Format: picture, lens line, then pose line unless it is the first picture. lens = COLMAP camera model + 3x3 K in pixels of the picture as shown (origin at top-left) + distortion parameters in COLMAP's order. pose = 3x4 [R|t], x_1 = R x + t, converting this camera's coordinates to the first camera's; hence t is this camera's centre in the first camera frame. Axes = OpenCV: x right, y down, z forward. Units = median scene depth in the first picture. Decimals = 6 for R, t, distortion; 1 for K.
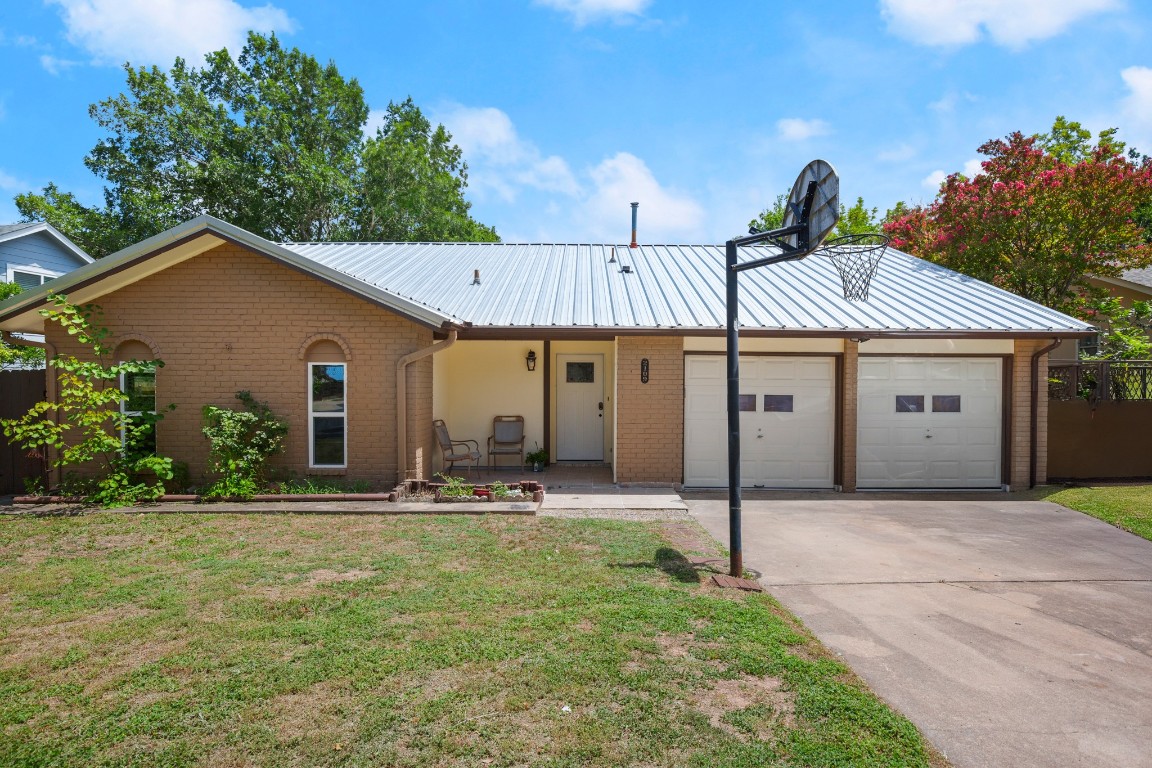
lens RADIAL K [[614.5, 0, 586.5], [0, 614.5, 389.9], [0, 0, 1]] dist [-0.021559, 0.008558]
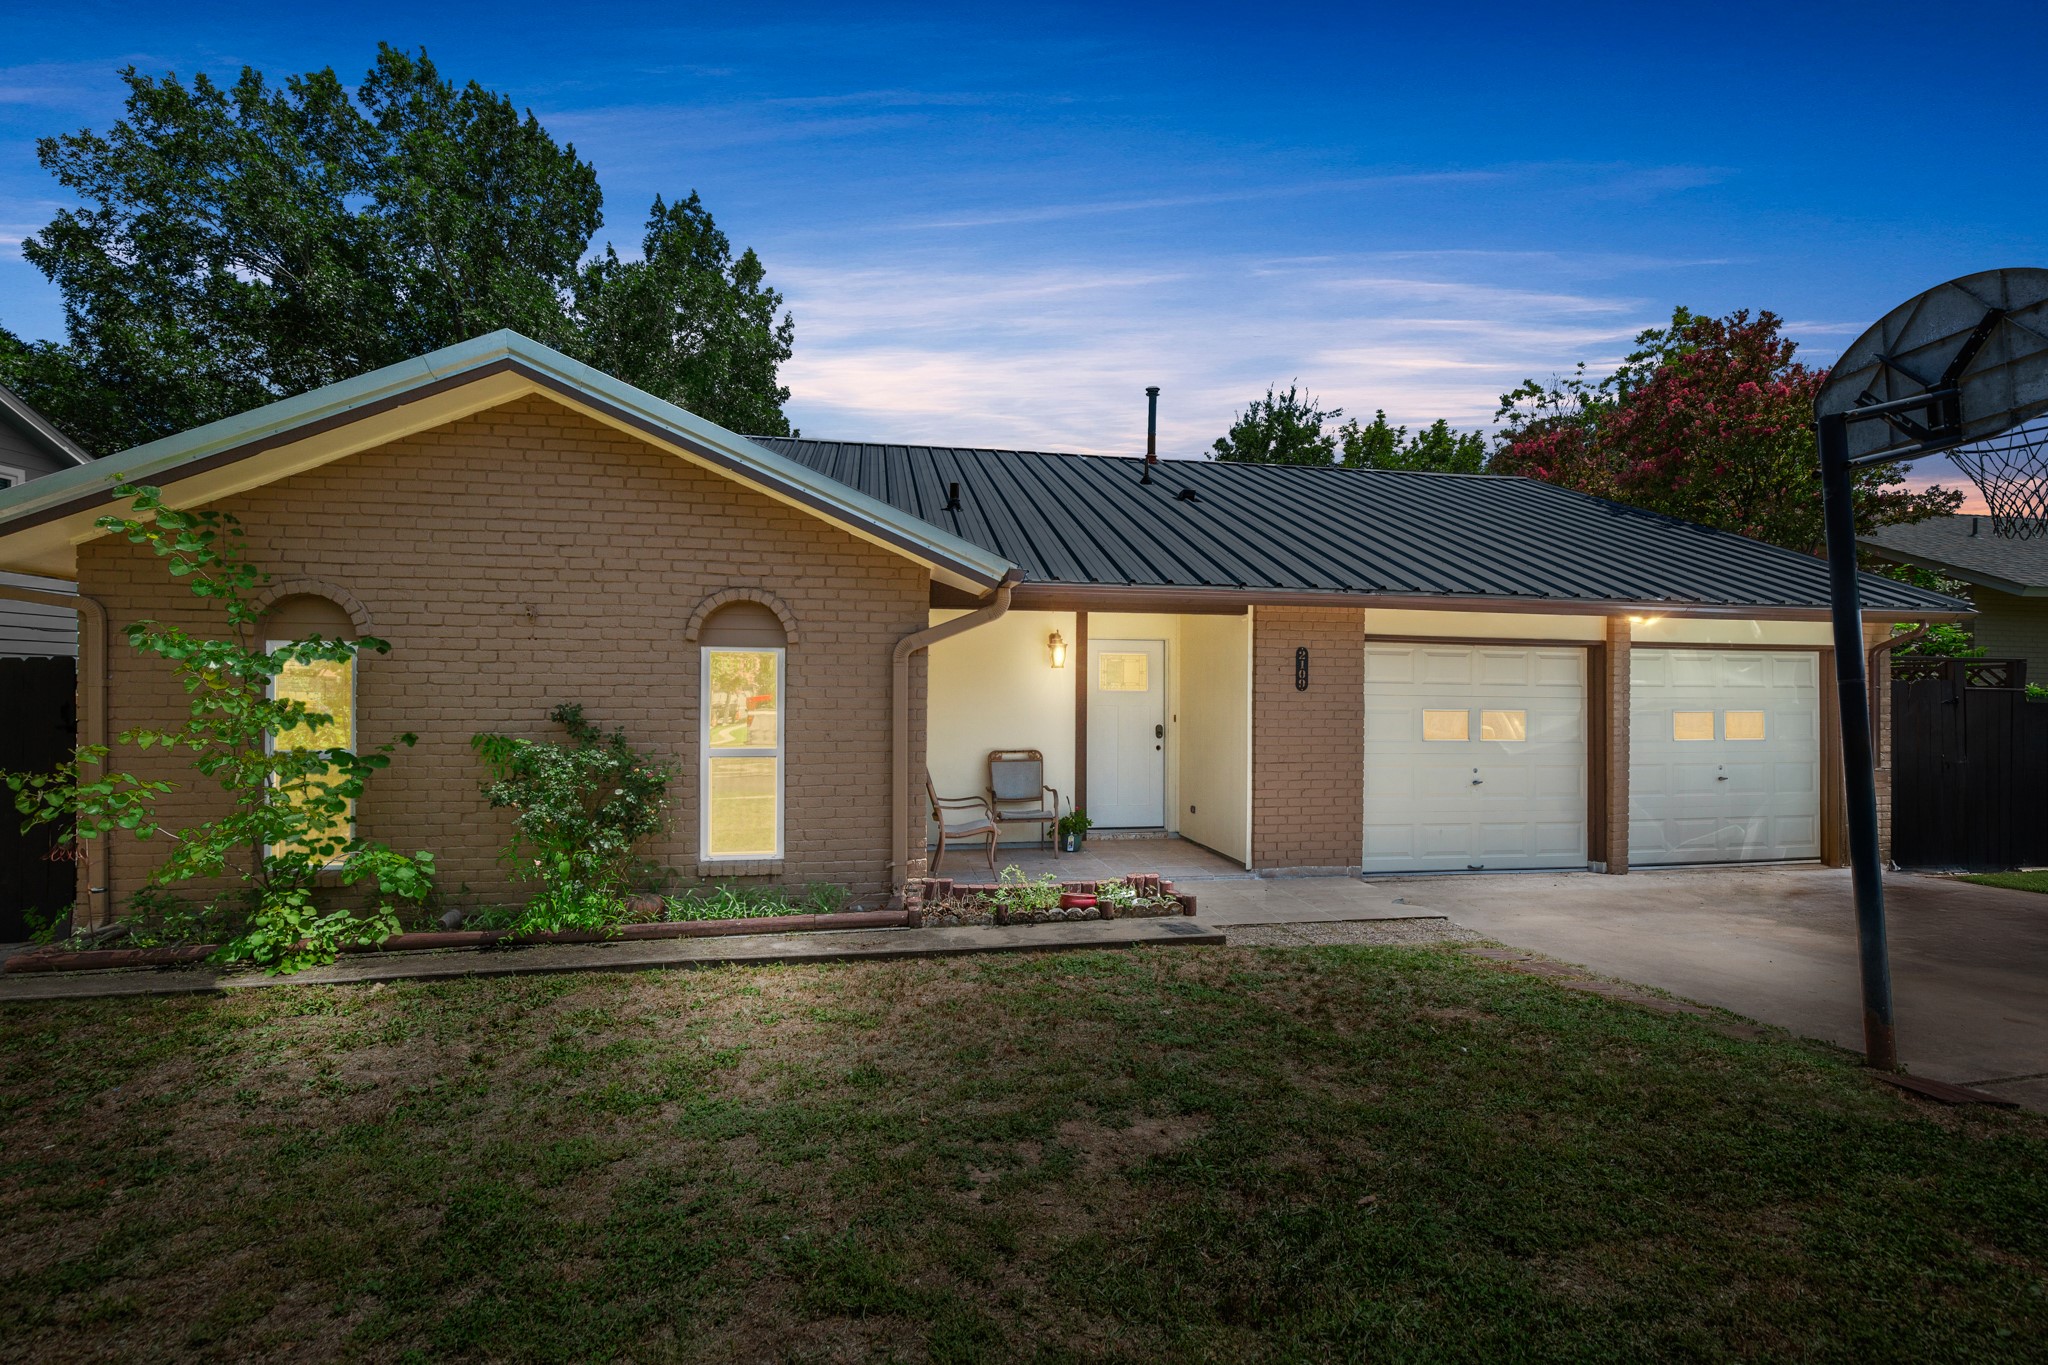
lens RADIAL K [[947.8, 0, 1033.6], [0, 947.8, 685.7], [0, 0, 1]] dist [-0.004891, 0.002370]
pose [[0.983589, 0.001690, 0.180417, -0.330523], [0.002506, 0.999732, -0.023023, 0.004619], [-0.180407, 0.023097, 0.983321, 0.201446]]
